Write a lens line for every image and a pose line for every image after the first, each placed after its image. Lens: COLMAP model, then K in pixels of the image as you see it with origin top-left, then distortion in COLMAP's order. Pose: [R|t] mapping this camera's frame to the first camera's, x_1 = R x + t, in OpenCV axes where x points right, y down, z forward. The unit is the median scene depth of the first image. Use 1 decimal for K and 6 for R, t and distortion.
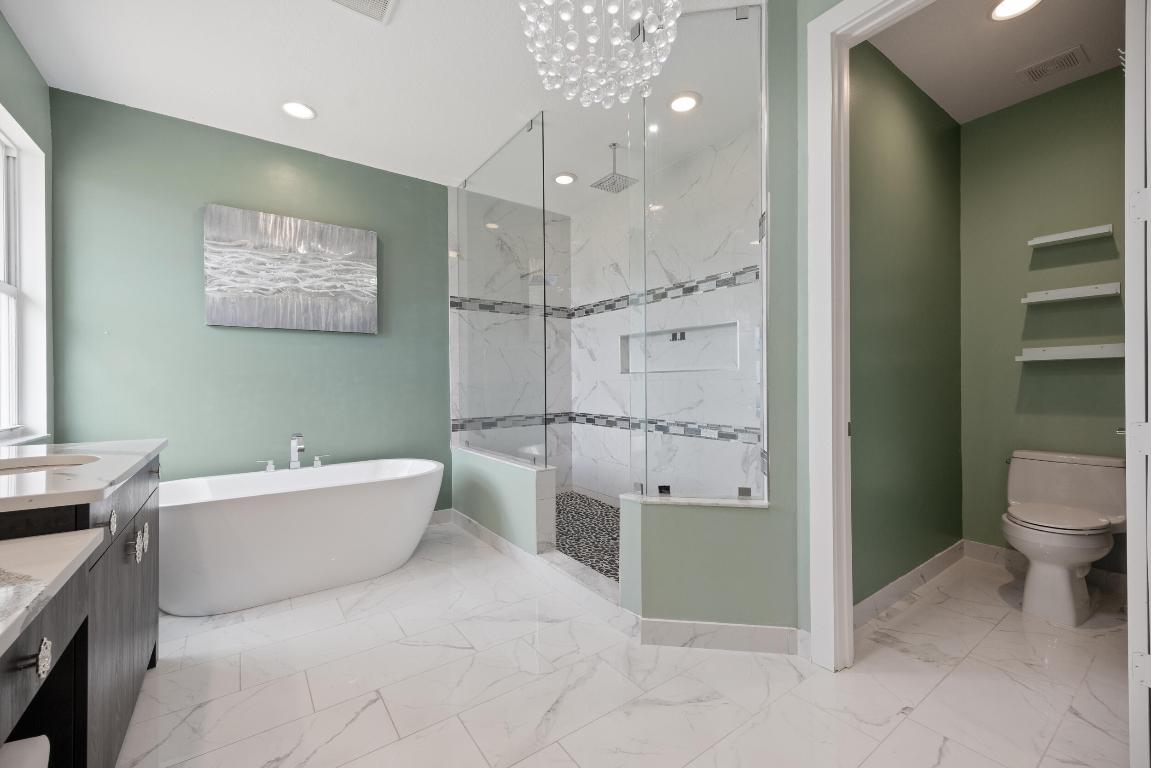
lens RADIAL K [[462.4, 0, 575.5], [0, 462.4, 384.0], [0, 0, 1]] dist [0.000746, -0.000003]
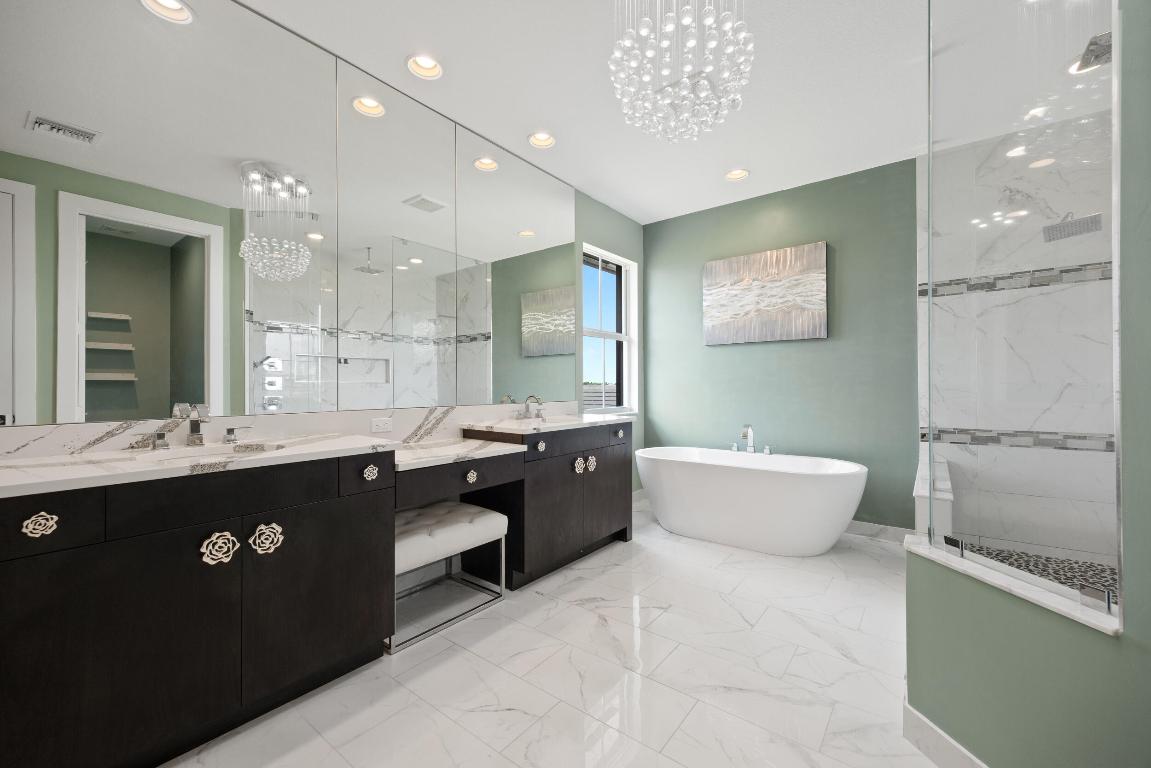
lens RADIAL K [[451.5, 0, 575.6], [0, 451.5, 388.2], [0, 0, 1]] dist [0.000343, -0.000057]
pose [[0.288979, 0.008706, -0.957296, 0.406997], [-0.000776, 0.999960, 0.008860, -0.003517], [0.957335, -0.001818, 0.288975, 0.169472]]
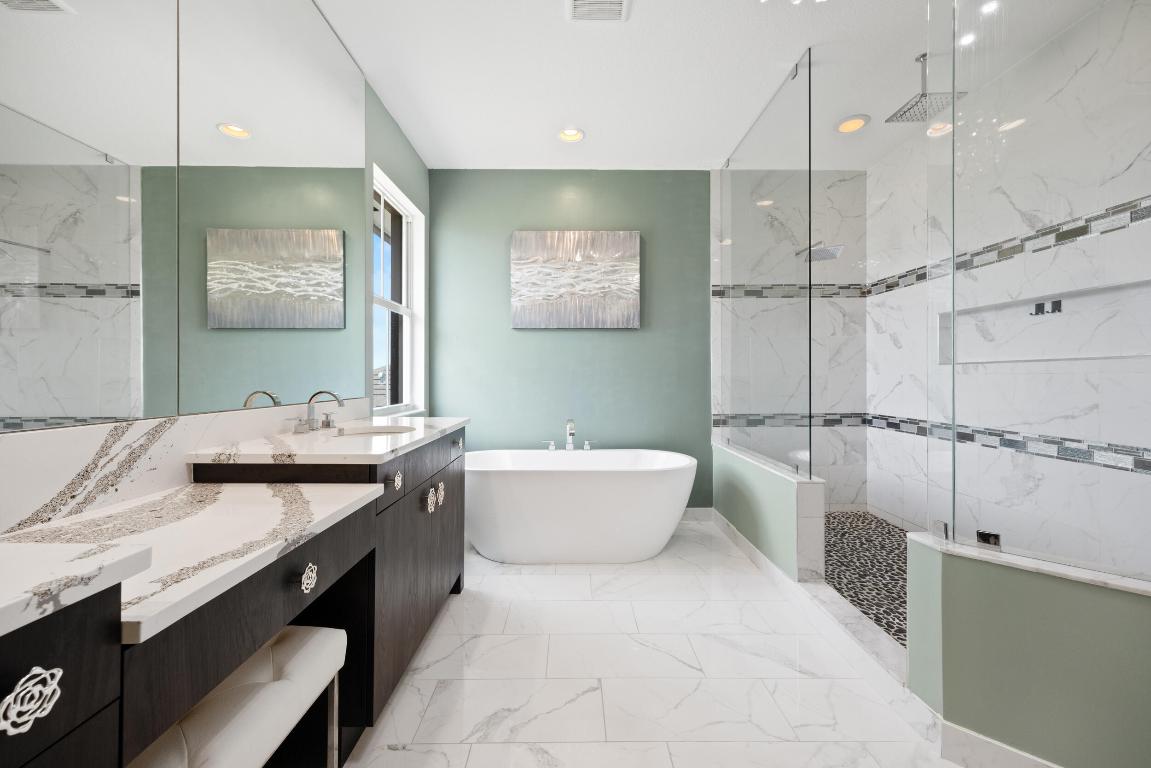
lens RADIAL K [[458.6, 0, 575.3], [0, 458.6, 375.7], [0, 0, 1]] dist [0.001412, -0.000048]
pose [[0.816909, 0.005402, -0.576741, 0.052752], [-0.007268, 0.999973, -0.000928, 0.000286], [0.576720, 0.004950, 0.816927, 0.075616]]
